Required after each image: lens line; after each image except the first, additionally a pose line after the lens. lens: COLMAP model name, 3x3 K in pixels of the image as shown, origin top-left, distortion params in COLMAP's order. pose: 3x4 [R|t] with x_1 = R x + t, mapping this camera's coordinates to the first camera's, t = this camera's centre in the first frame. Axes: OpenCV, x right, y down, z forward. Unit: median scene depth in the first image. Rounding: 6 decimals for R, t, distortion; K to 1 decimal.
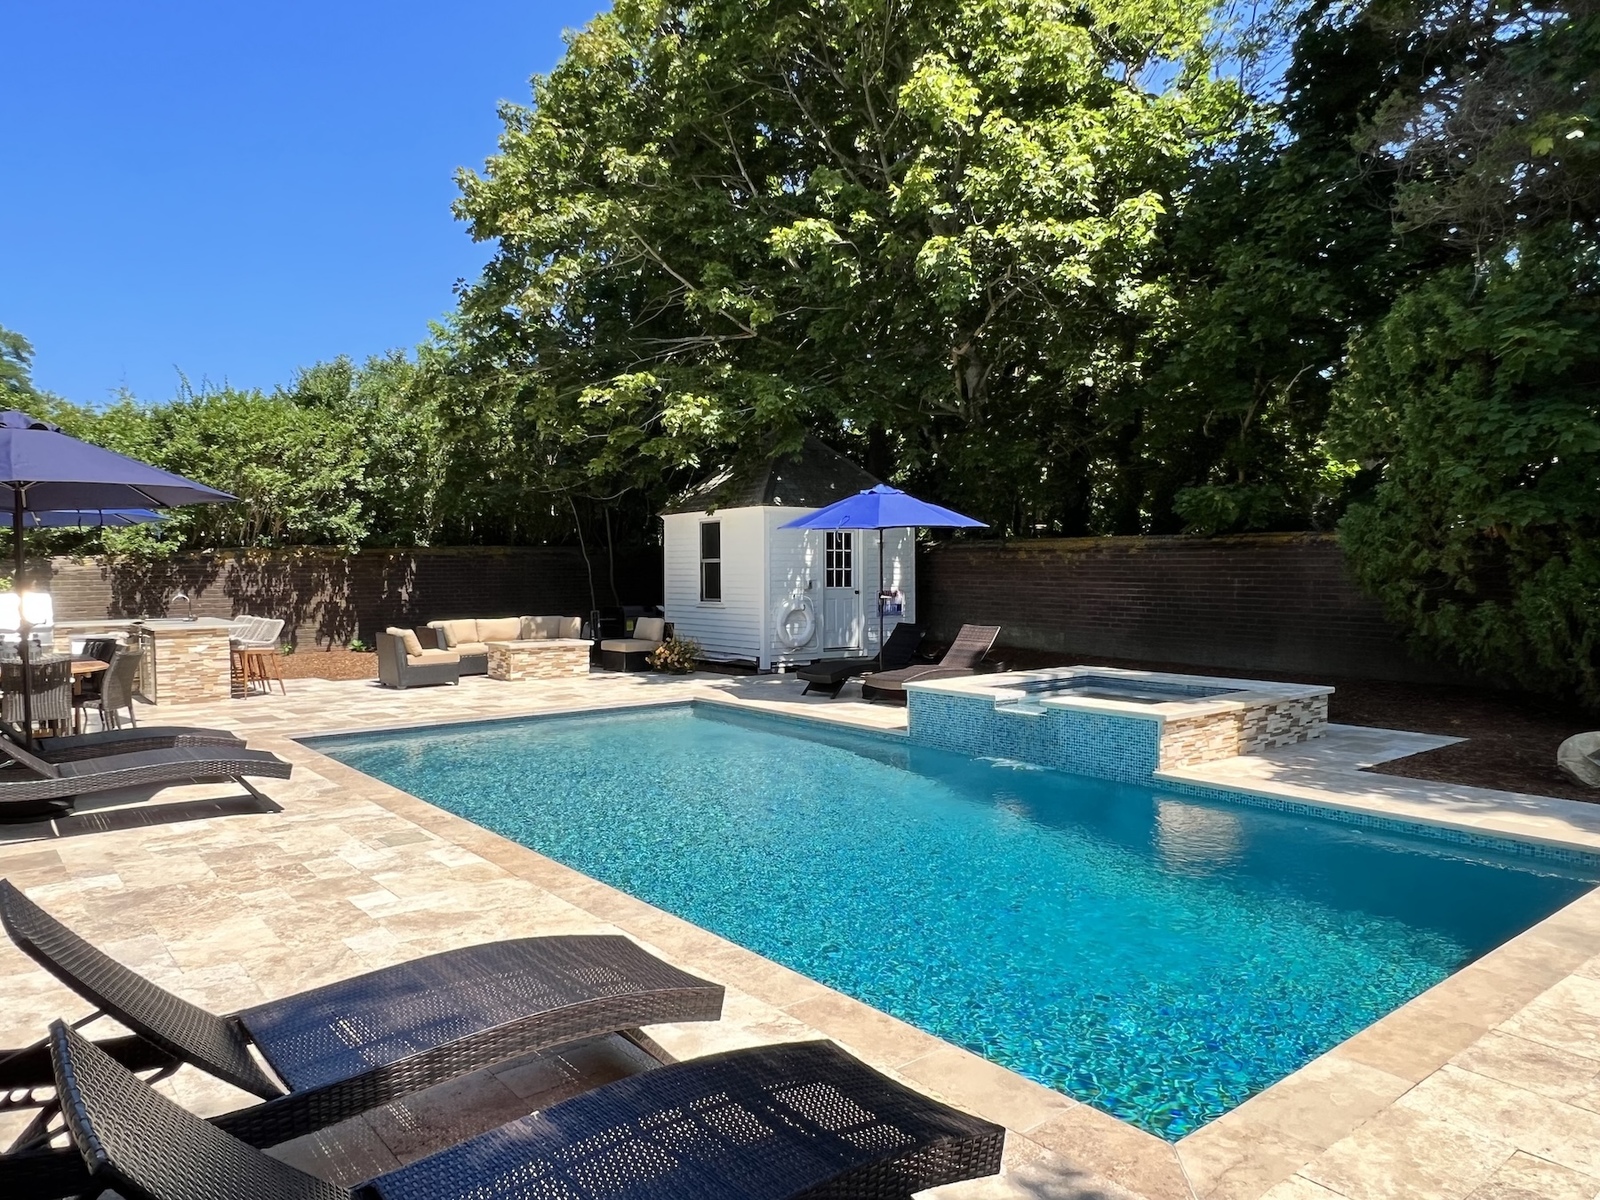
lens RADIAL K [[1082.3, 0, 795.9], [0, 1082.3, 607.7], [0, 0, 1]] dist [-0.000971, -0.003493]
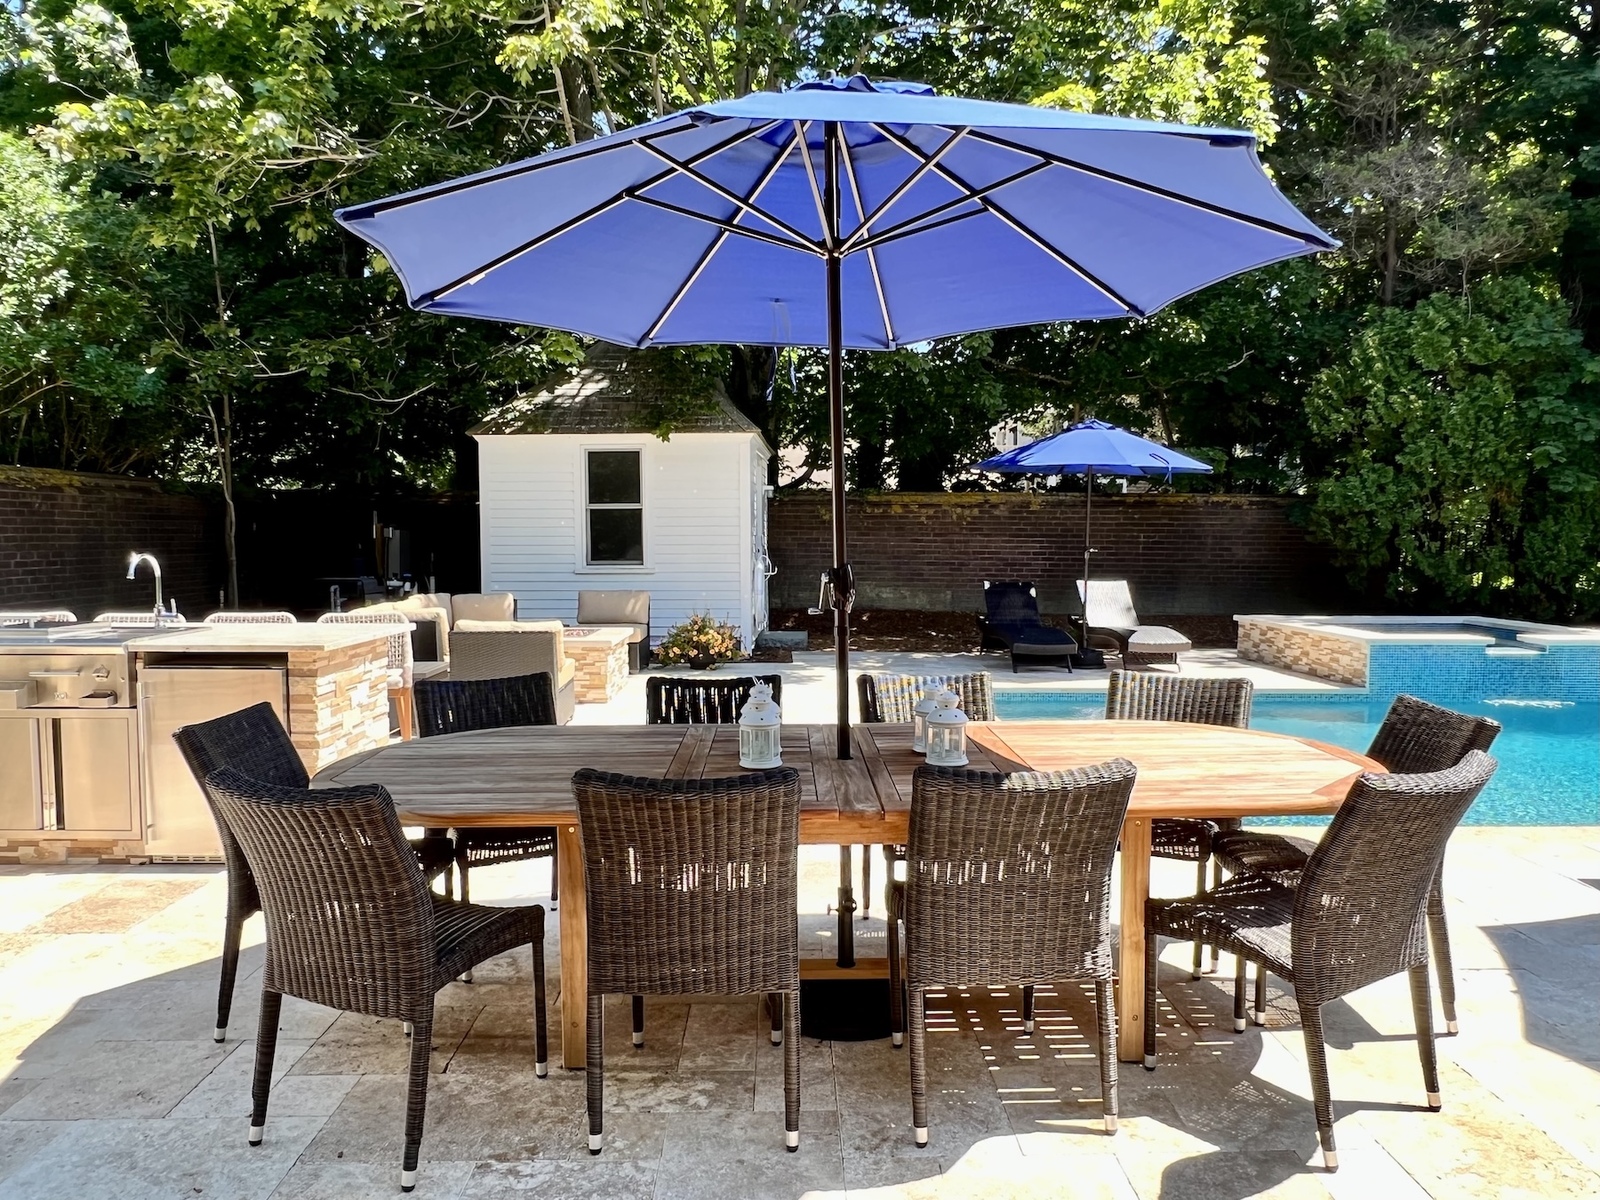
lens RADIAL K [[1082.3, 0, 795.9], [0, 1082.3, 607.7], [0, 0, 1]] dist [-0.000971, -0.003493]
pose [[0.619235, -0.045399, 0.783892, -0.574111], [0.024367, 0.998957, 0.038606, -0.002546], [-0.784827, -0.004805, 0.619696, 0.499336]]
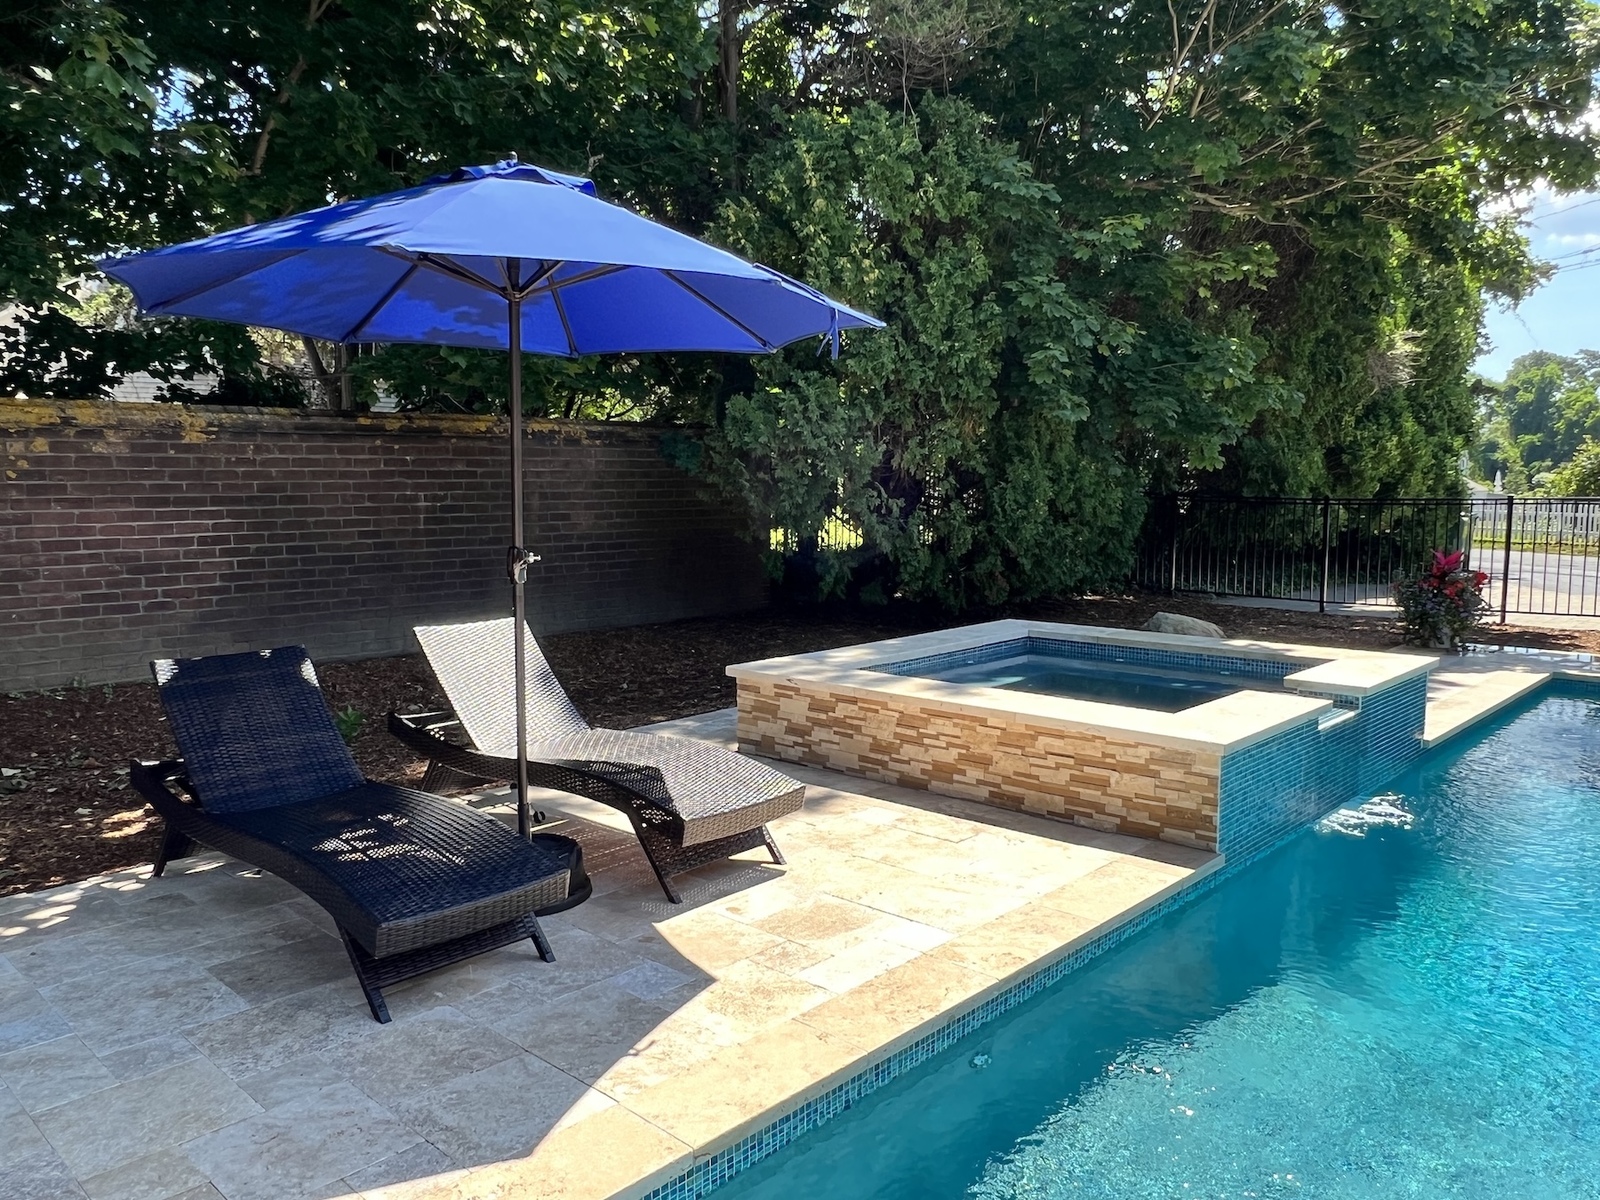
lens RADIAL K [[1158.6, 0, 793.5], [0, 1158.6, 617.7], [0, 0, 1]] dist [-0.006293, 0.006119]
pose [[-0.125671, -0.116675, 0.985187, -0.186535], [0.046905, 0.991251, 0.123376, -0.023208], [-0.990962, 0.061715, -0.119099, 0.744666]]
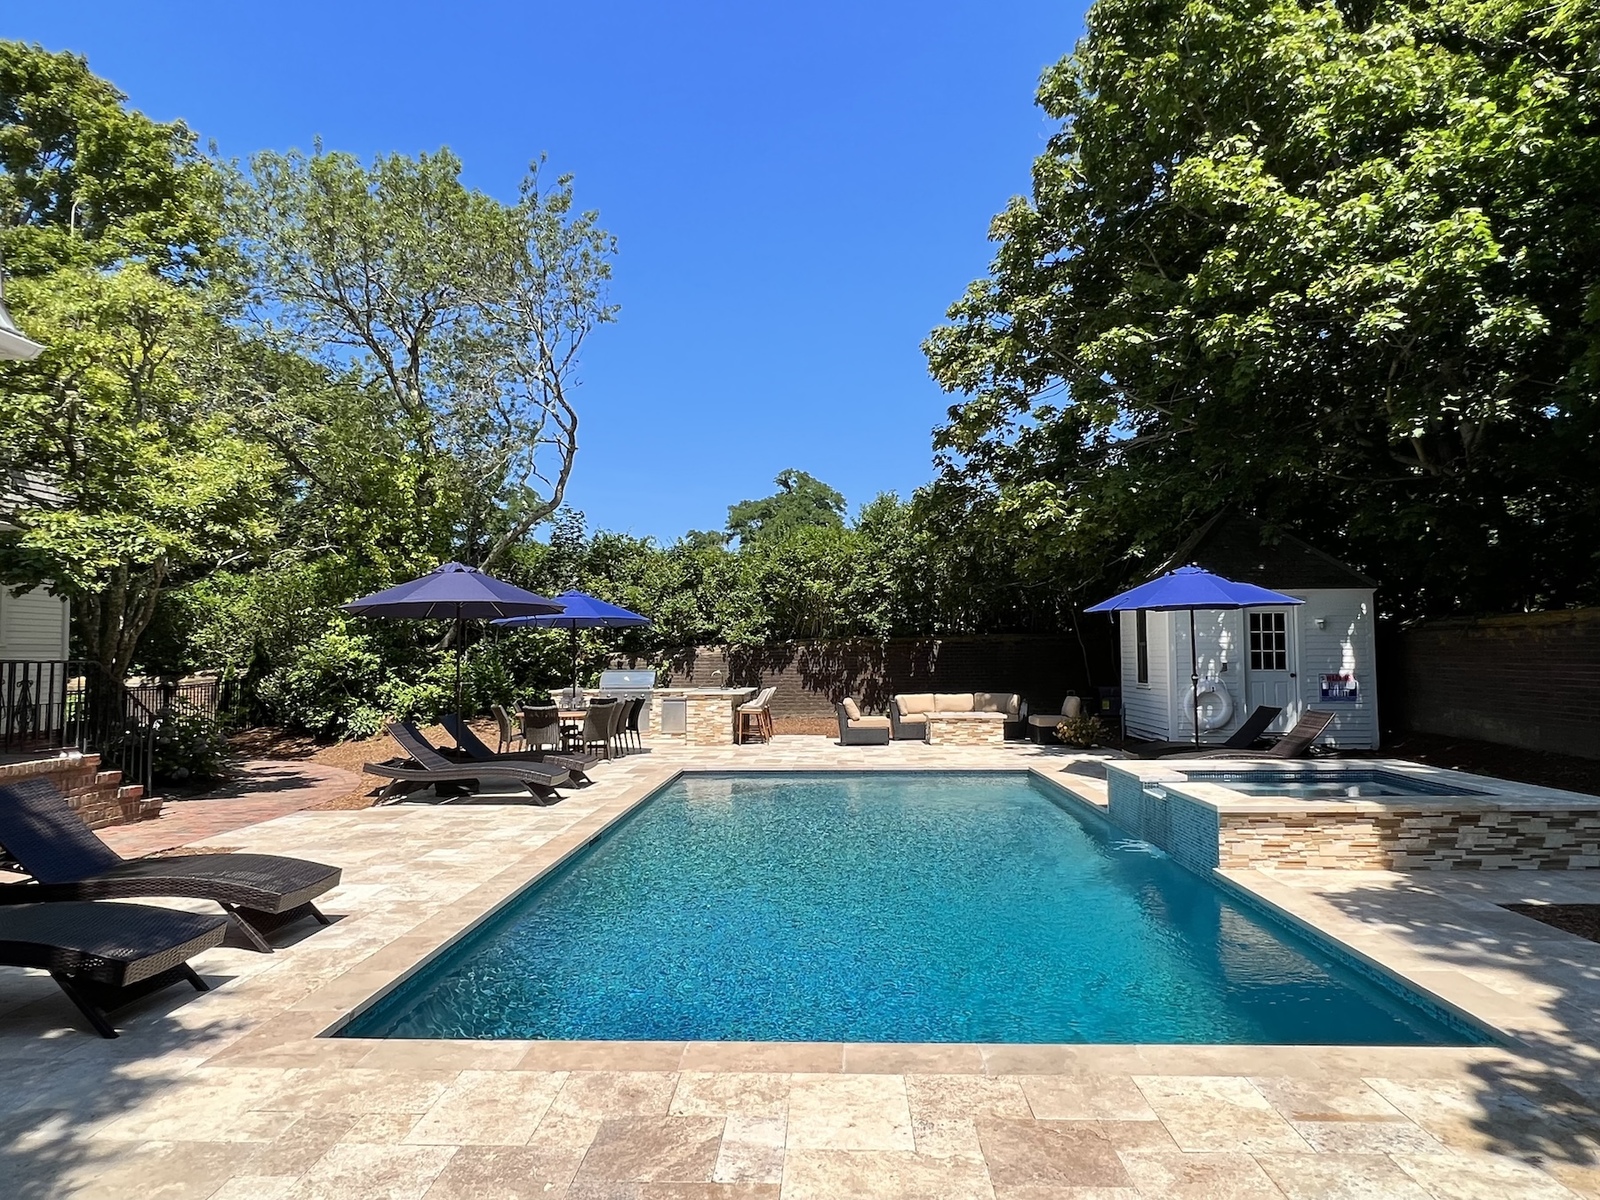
lens RADIAL K [[964.3, 0, 800.0], [0, 964.3, 600.0], [0, 0, 1]] dist [-0.000383, -0.000361]
pose [[0.755415, -0.041514, -0.653930, 0.297898], [-0.020233, 0.996037, -0.086605, 0.002334], [0.654934, 0.078654, 0.751581, 0.072730]]
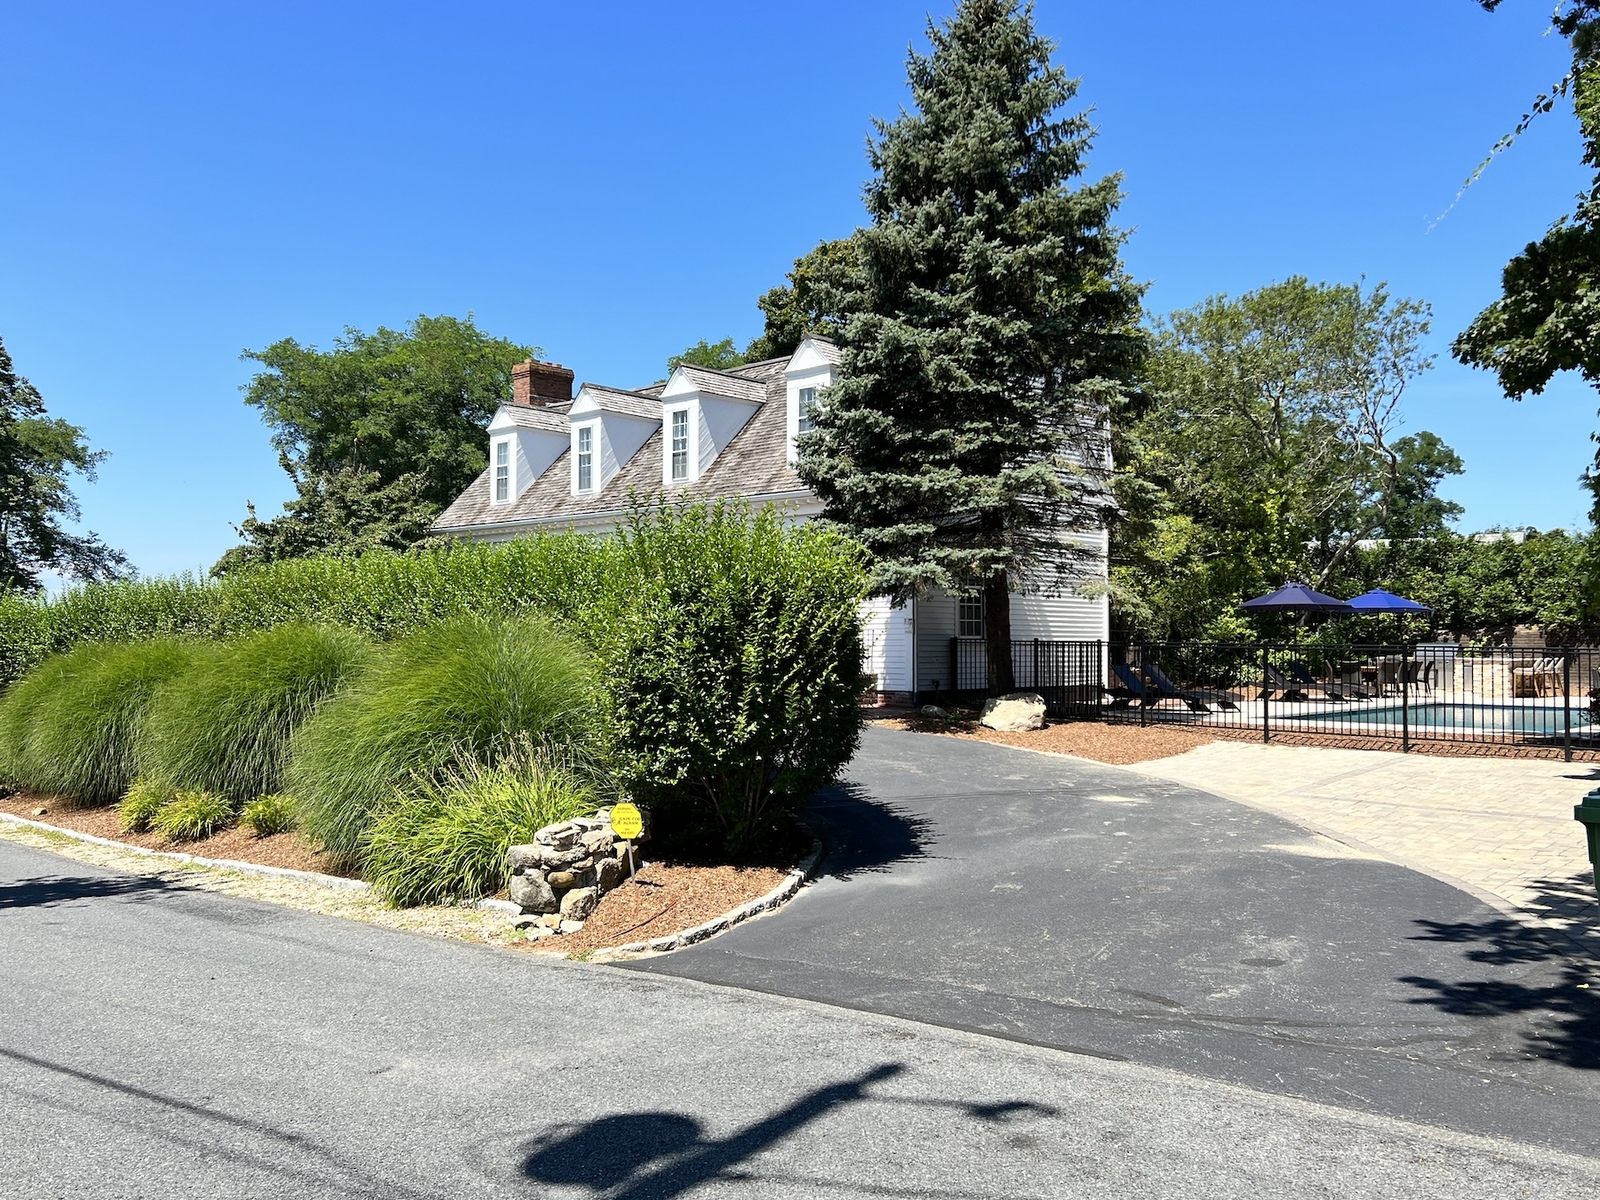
lens RADIAL K [[1300.6, 0, 799.2], [0, 1300.6, 611.2], [0, 0, 1]] dist [0.013406, 0.007490]
pose [[0.105690, -0.018161, -0.994233, 1.314394], [-0.041873, 0.998865, -0.022697, 0.028373], [0.993517, 0.044031, 0.104810, -0.405999]]
